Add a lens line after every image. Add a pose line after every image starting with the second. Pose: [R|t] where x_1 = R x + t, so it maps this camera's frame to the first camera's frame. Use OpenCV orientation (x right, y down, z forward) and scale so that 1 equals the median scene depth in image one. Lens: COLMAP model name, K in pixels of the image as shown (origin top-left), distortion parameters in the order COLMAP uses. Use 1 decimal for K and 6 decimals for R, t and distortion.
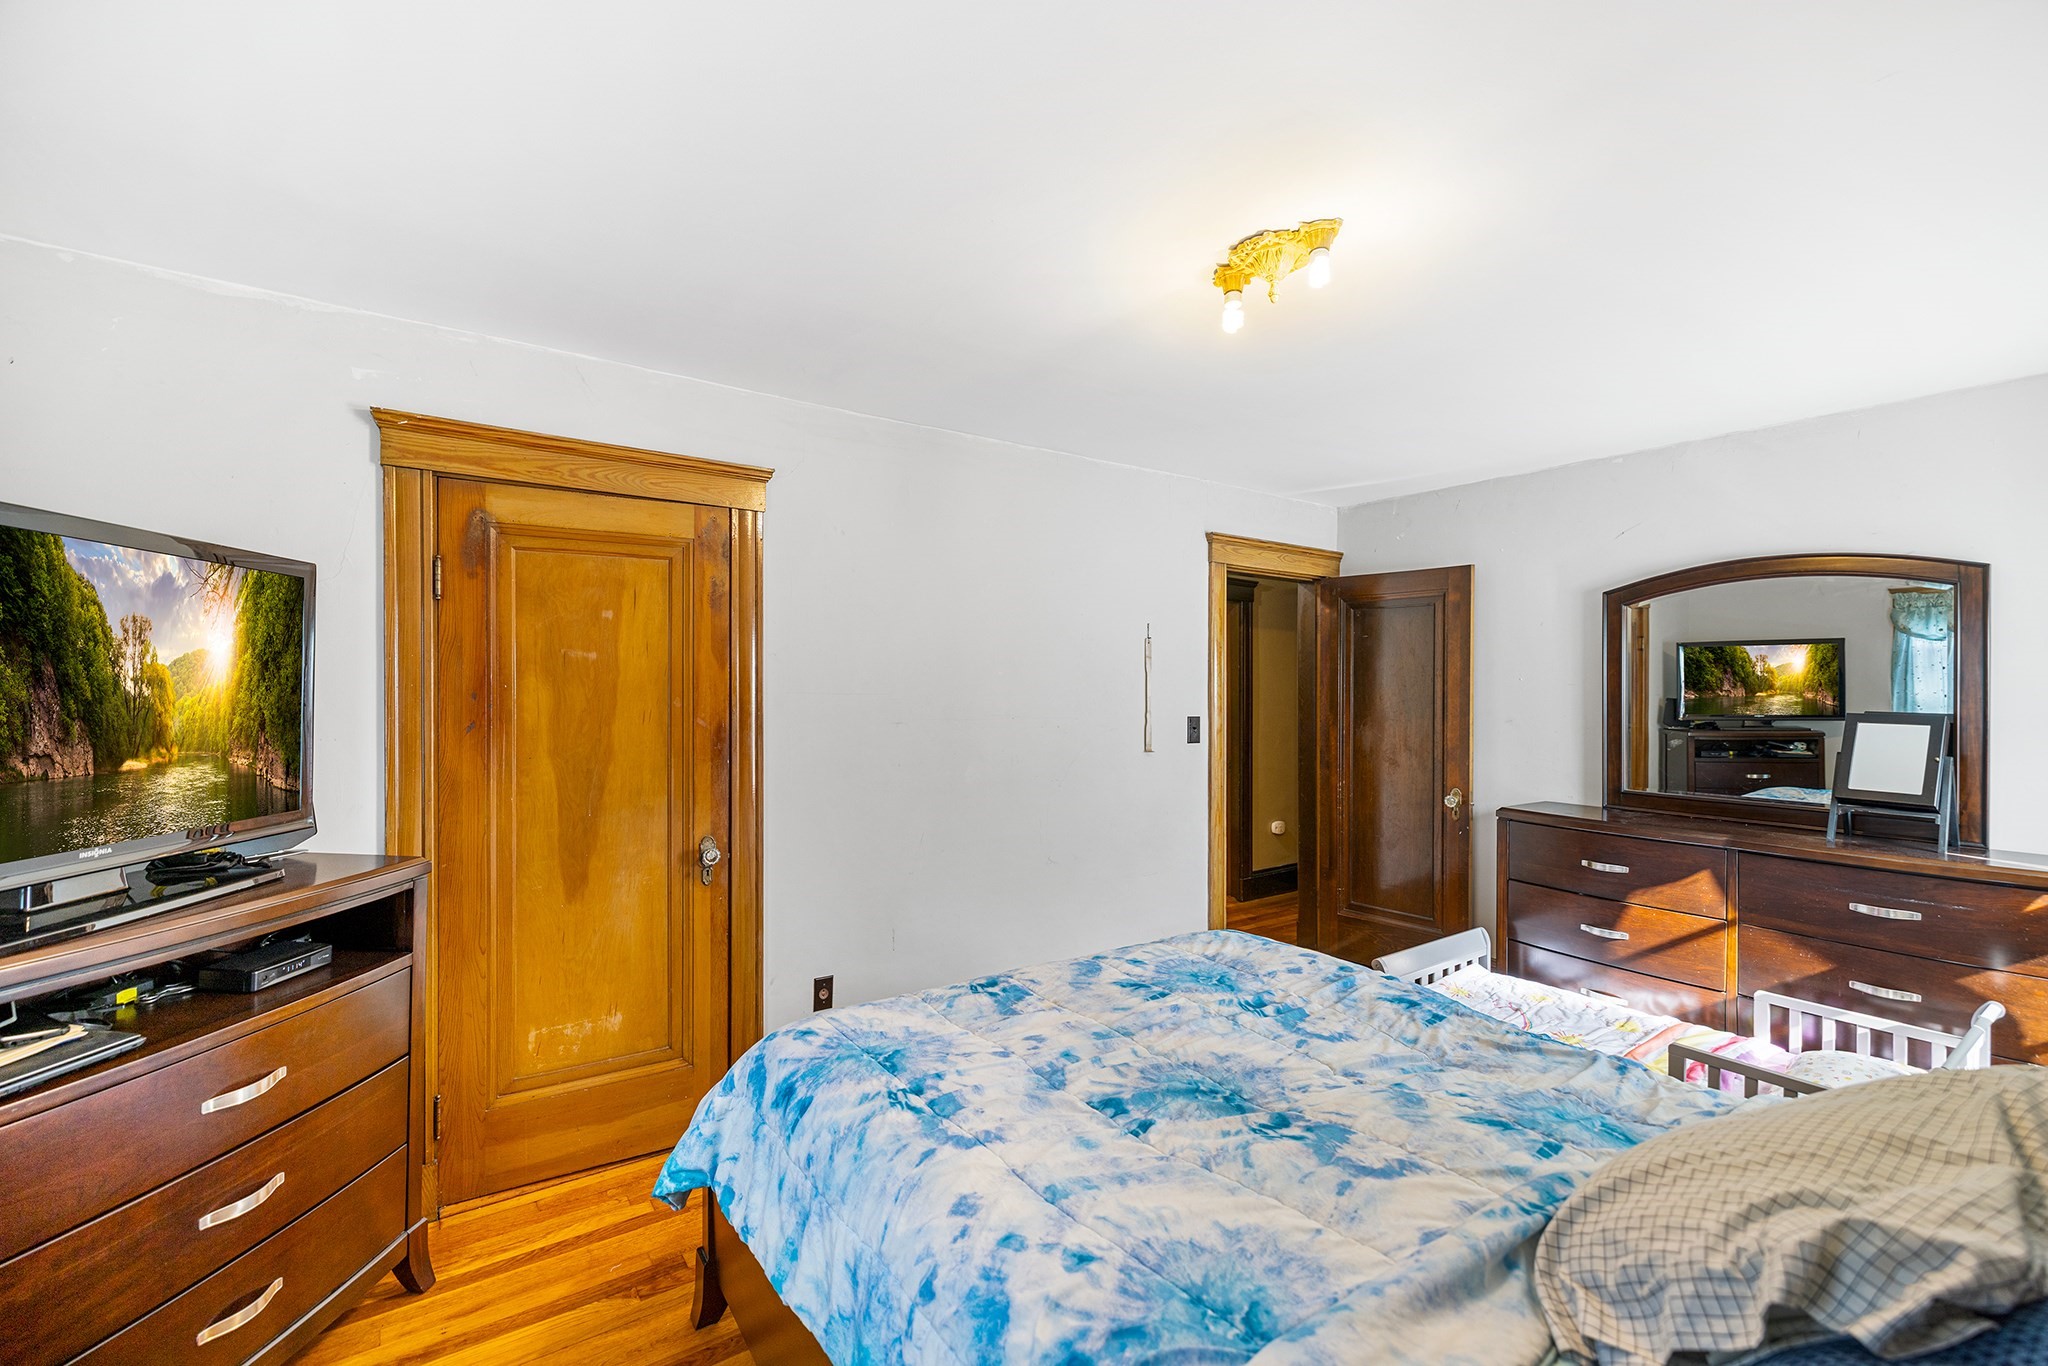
lens RADIAL K [[861.5, 0, 1020.4], [0, 861.5, 680.7], [0, 0, 1]] dist [-0.009322, -0.000334]
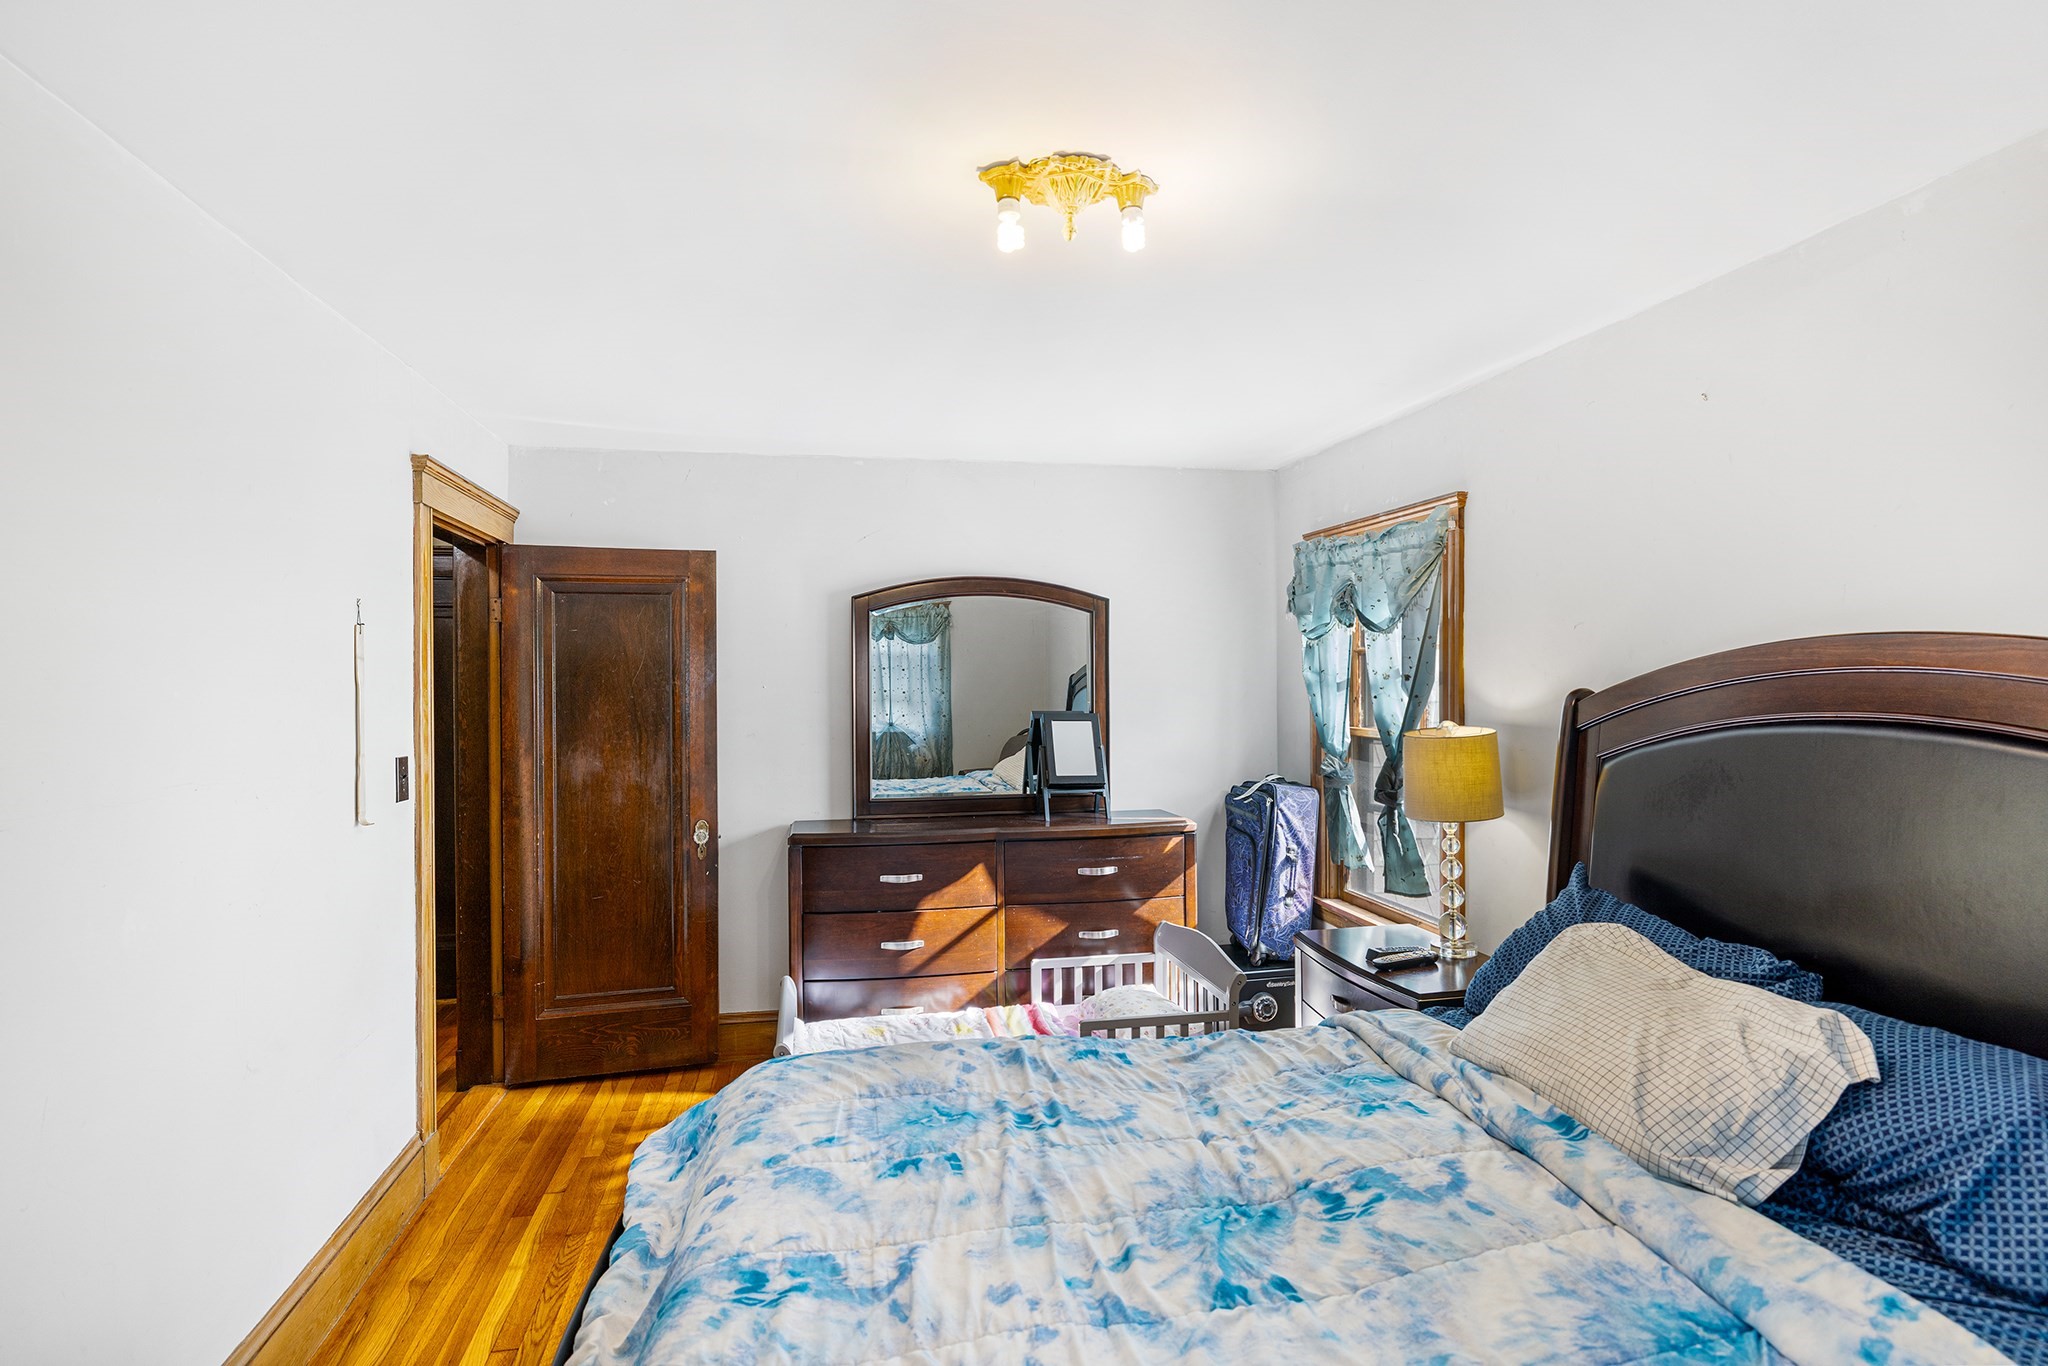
lens RADIAL K [[1065.5, 0, 1023.8], [0, 1065.5, 673.5], [0, 0, 1]] dist [-0.011907, 0.000757]
pose [[0.396492, -0.003441, 0.918032, -0.428533], [0.005093, 0.999986, 0.001549, -0.021664], [-0.918024, 0.004061, 0.396504, 0.427998]]
